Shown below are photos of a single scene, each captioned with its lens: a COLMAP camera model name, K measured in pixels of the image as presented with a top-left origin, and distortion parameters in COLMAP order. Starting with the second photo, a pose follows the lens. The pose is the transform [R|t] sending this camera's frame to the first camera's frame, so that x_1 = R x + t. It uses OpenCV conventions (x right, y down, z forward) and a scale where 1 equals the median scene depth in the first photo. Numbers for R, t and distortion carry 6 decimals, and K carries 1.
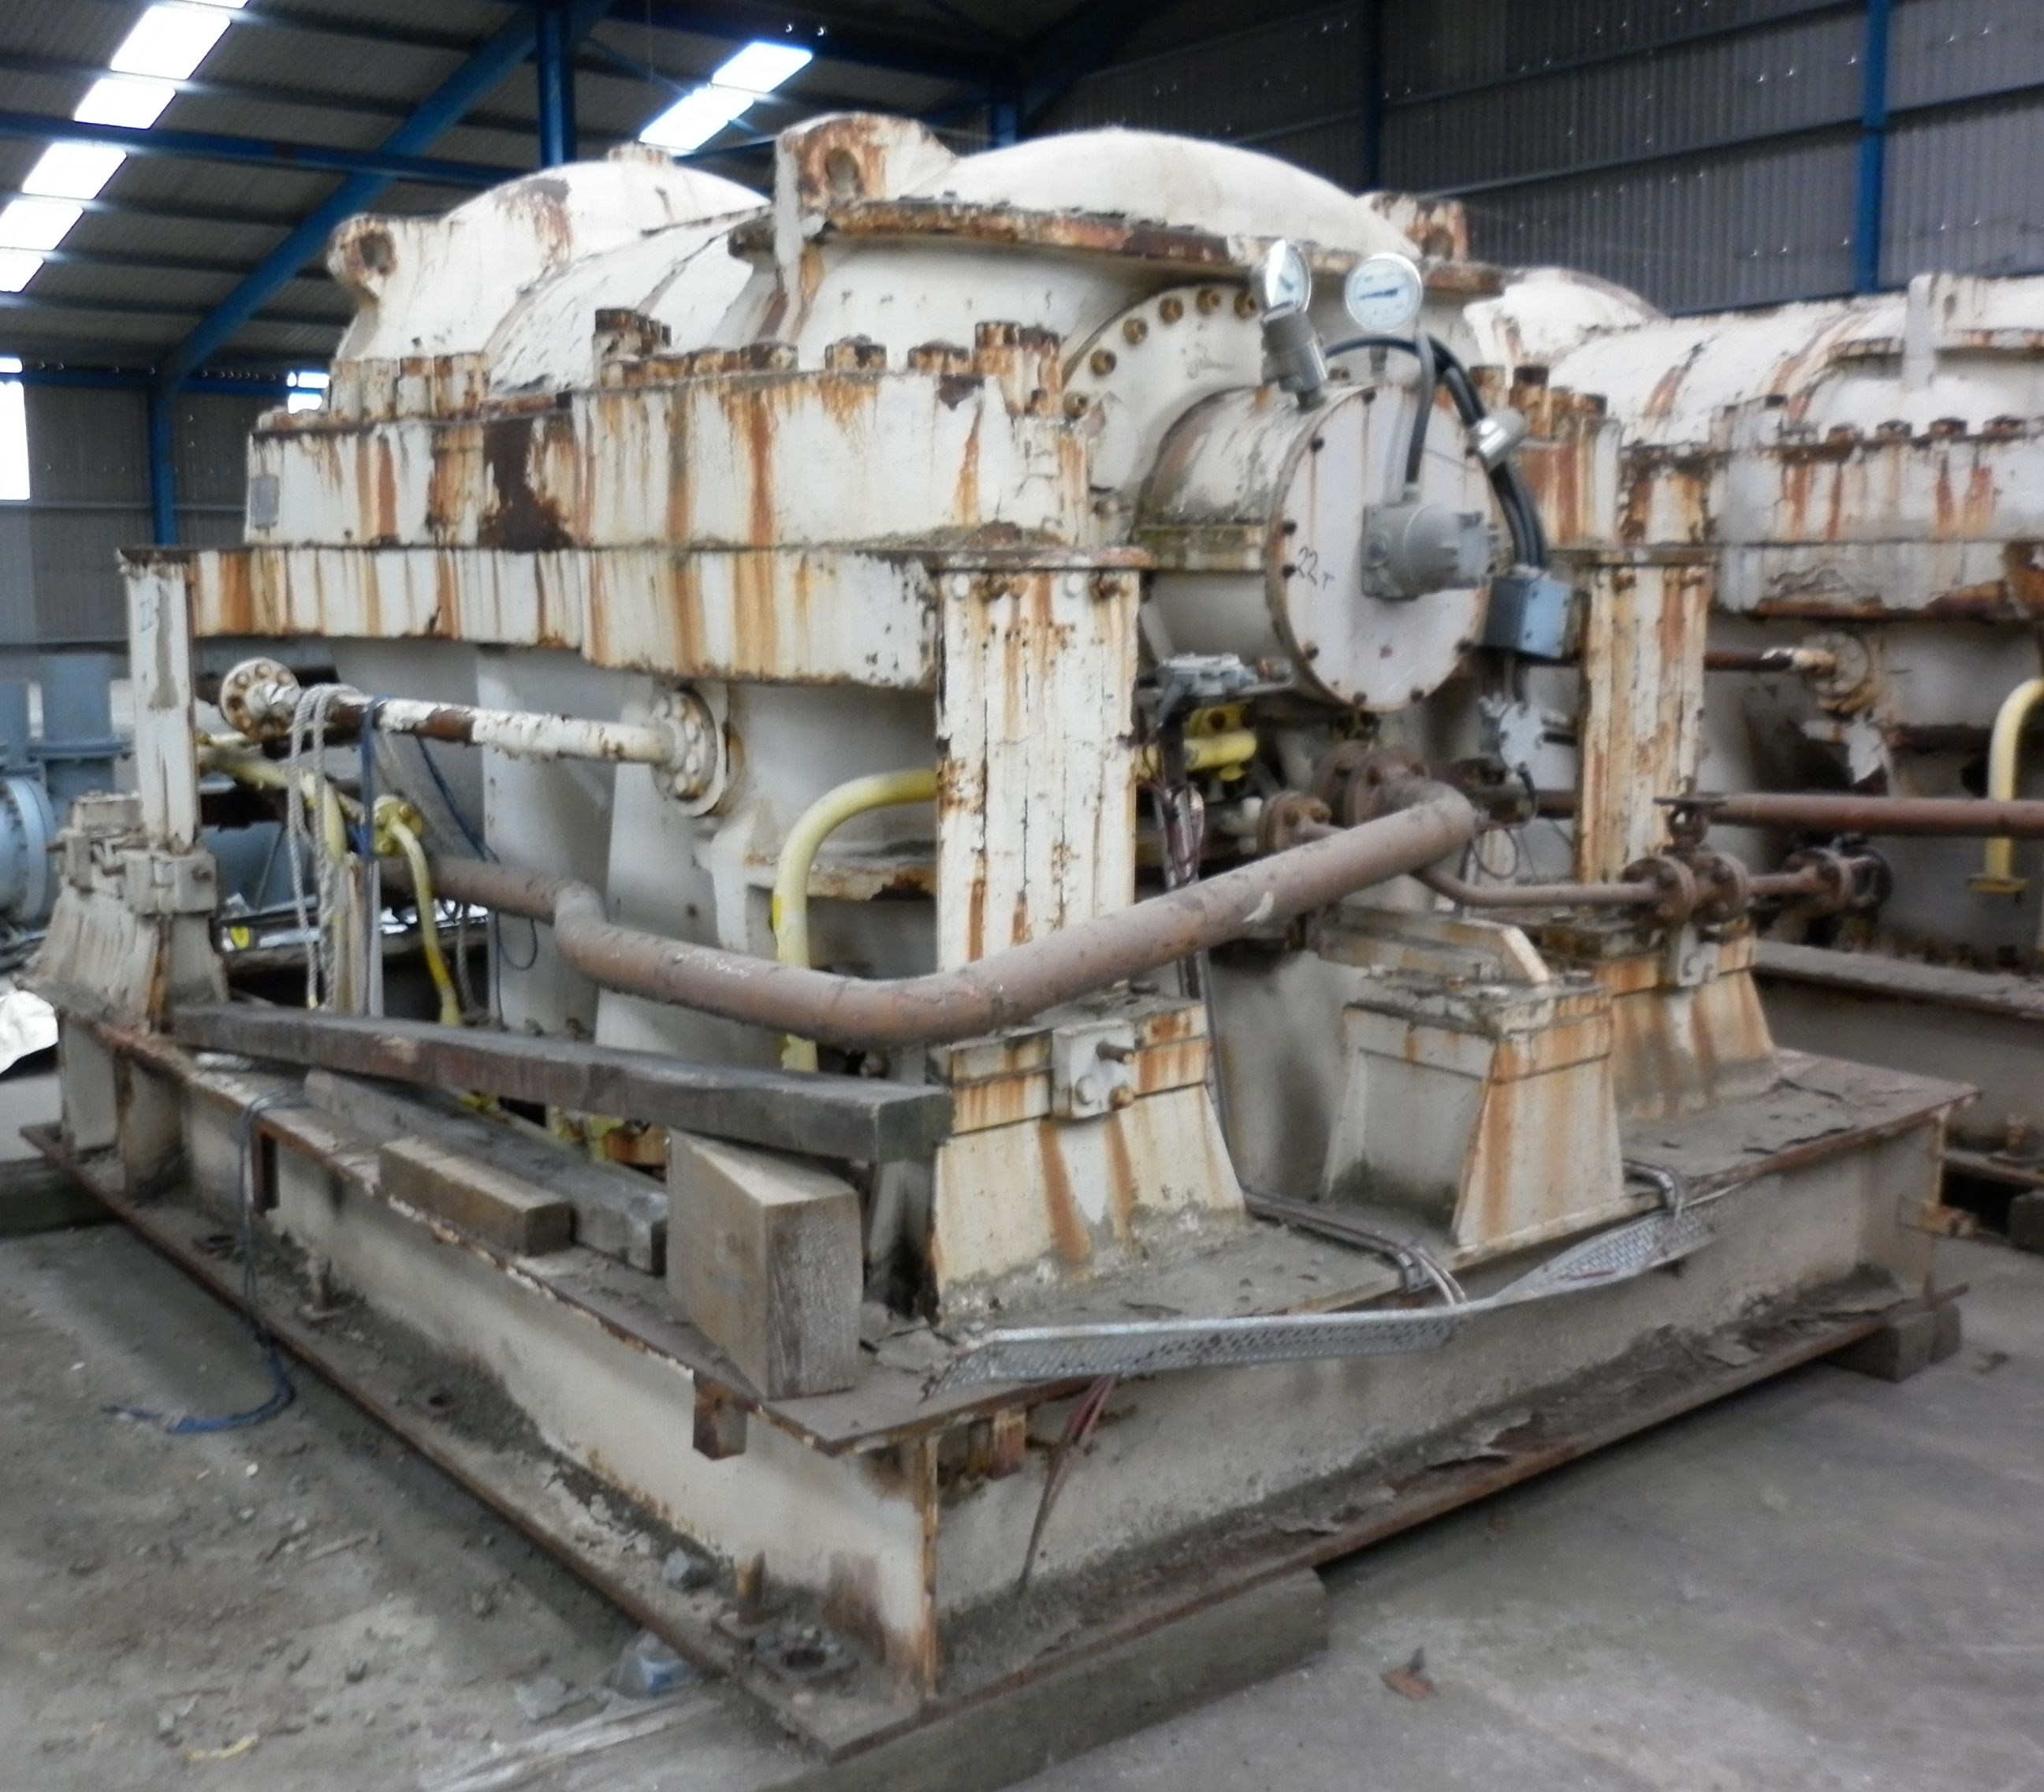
lens RADIAL K [[2079.6, 0, 927.4], [0, 2079.6, 890.1], [0, 0, 1]] dist [-0.011865, -0.003969]
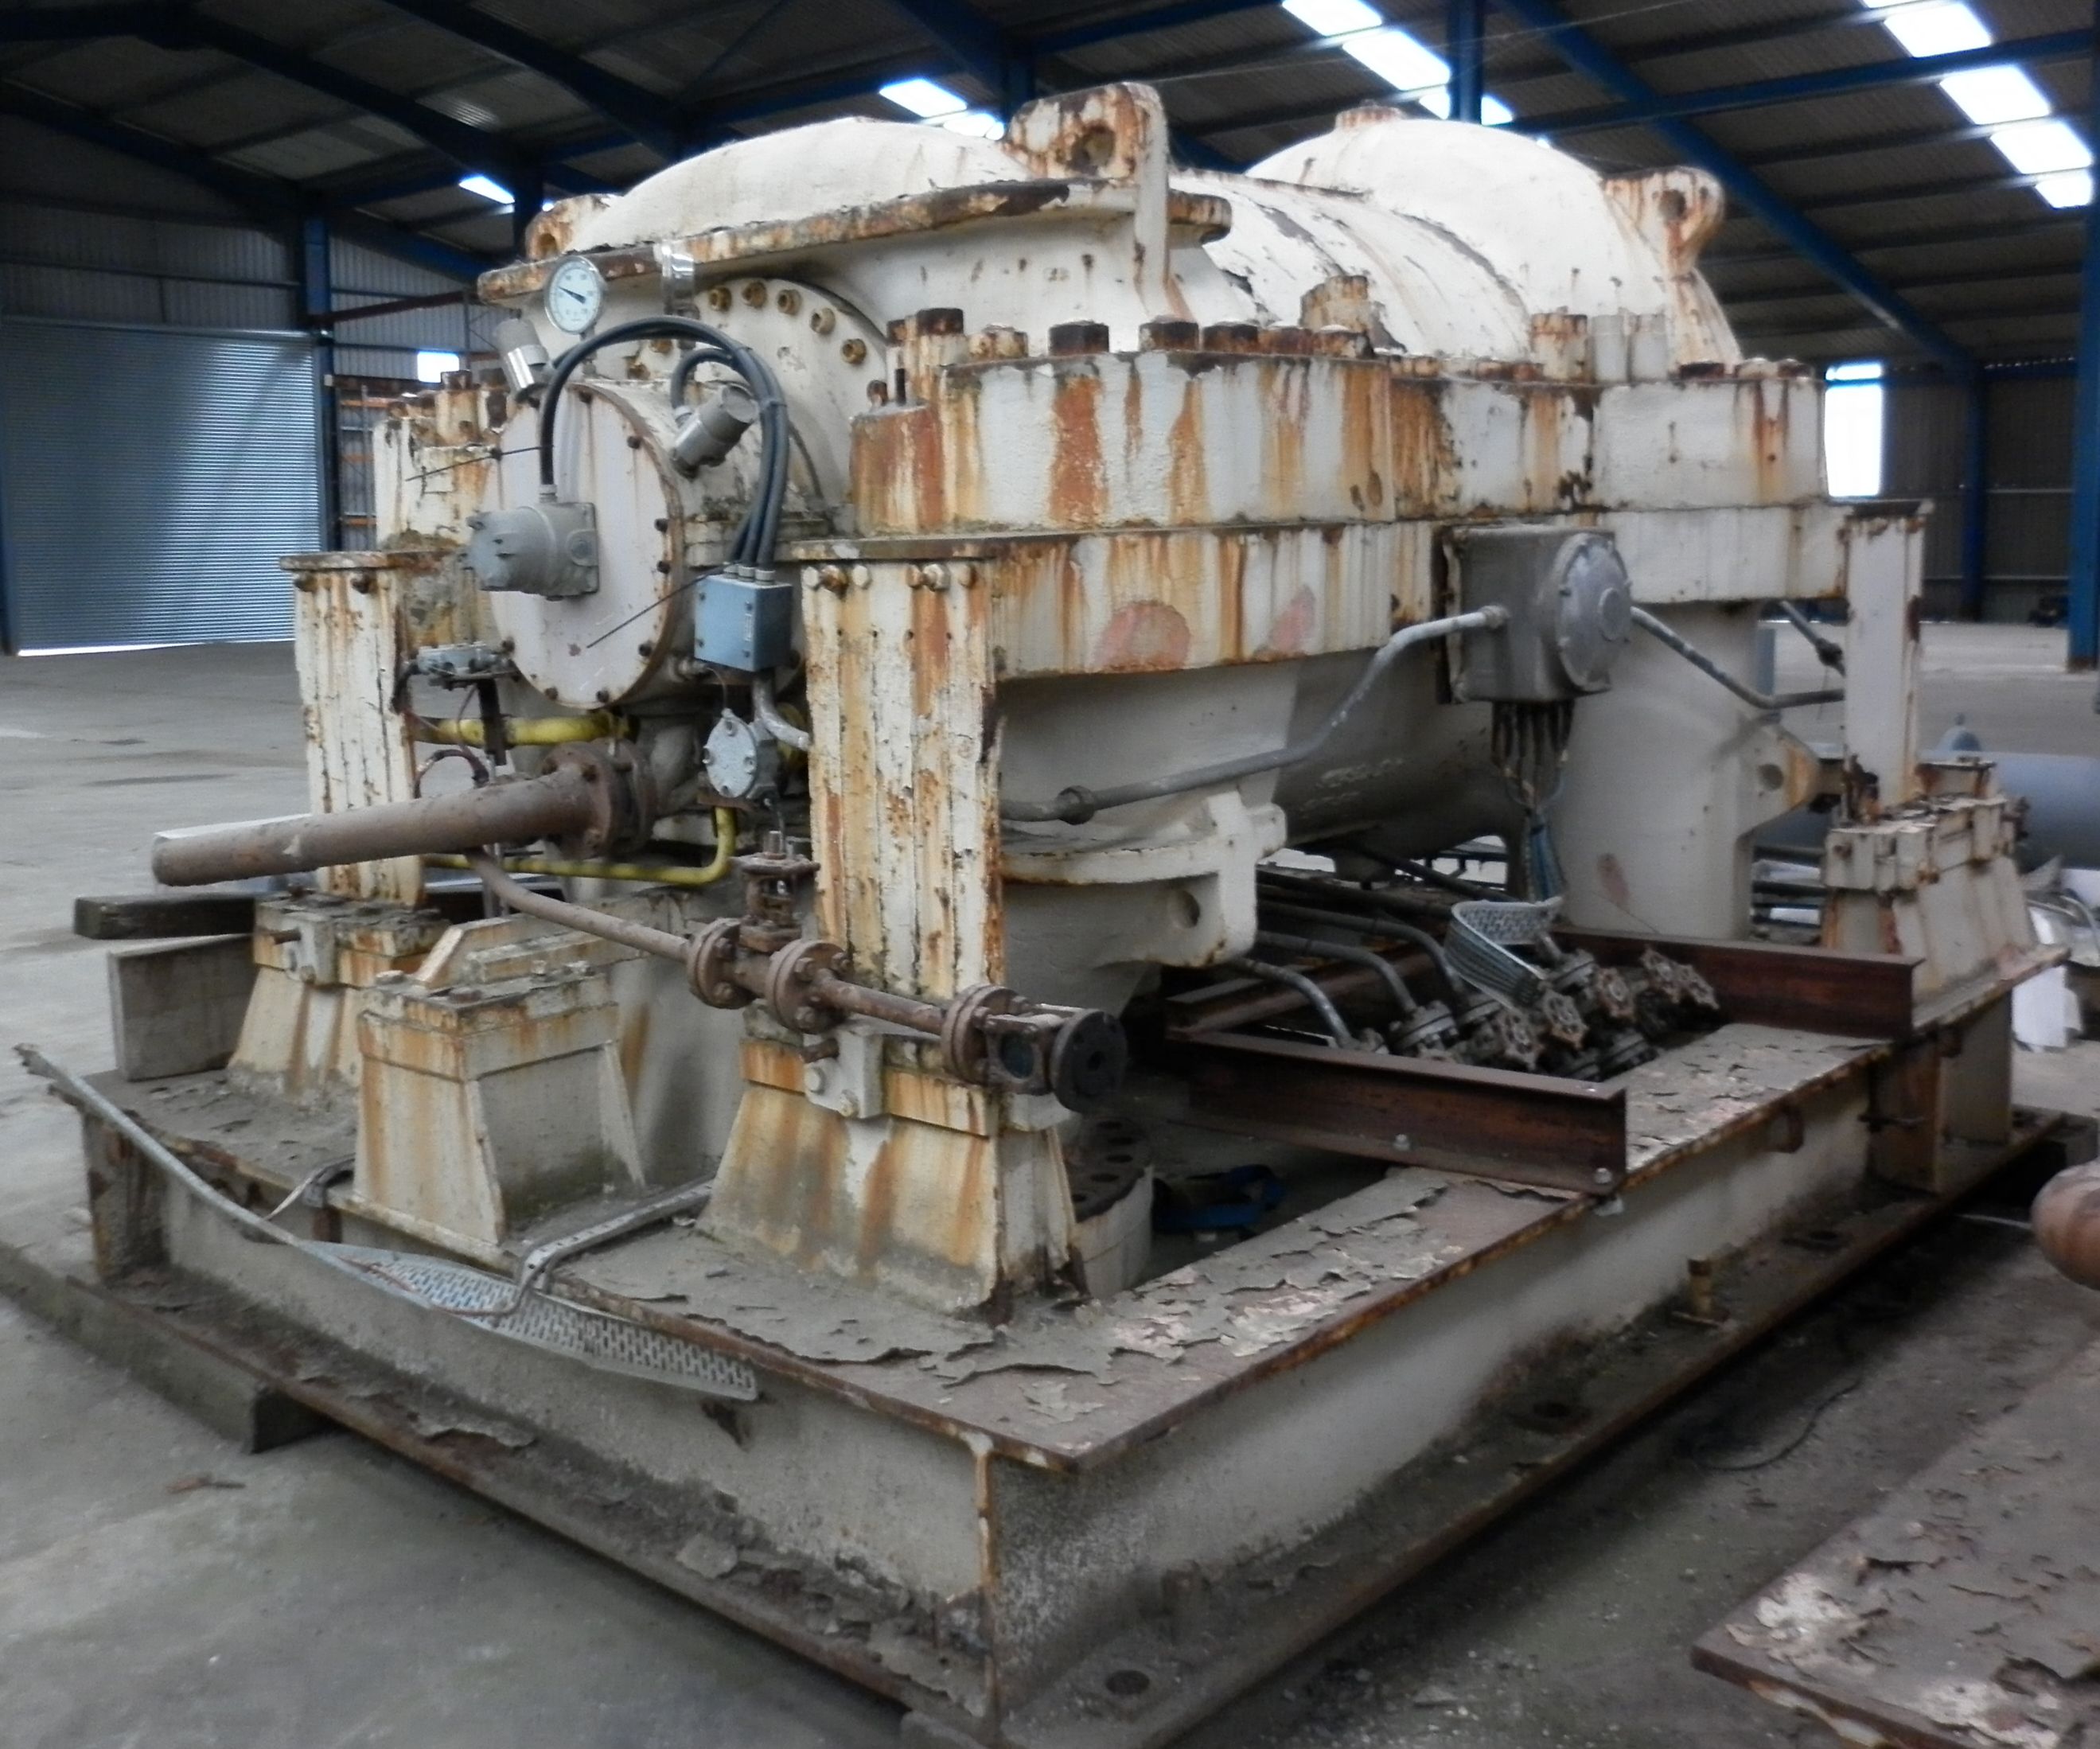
lens RADIAL K [[2177.9, 0, 1053.9], [0, 2177.9, 816.8], [0, 0, 1]] dist [-0.010322, -0.009072]
pose [[0.184100, 0.129708, -0.974312, 1.294647], [-0.127315, 0.986051, 0.107214, -0.176712], [0.974627, 0.104307, 0.198046, 1.020140]]
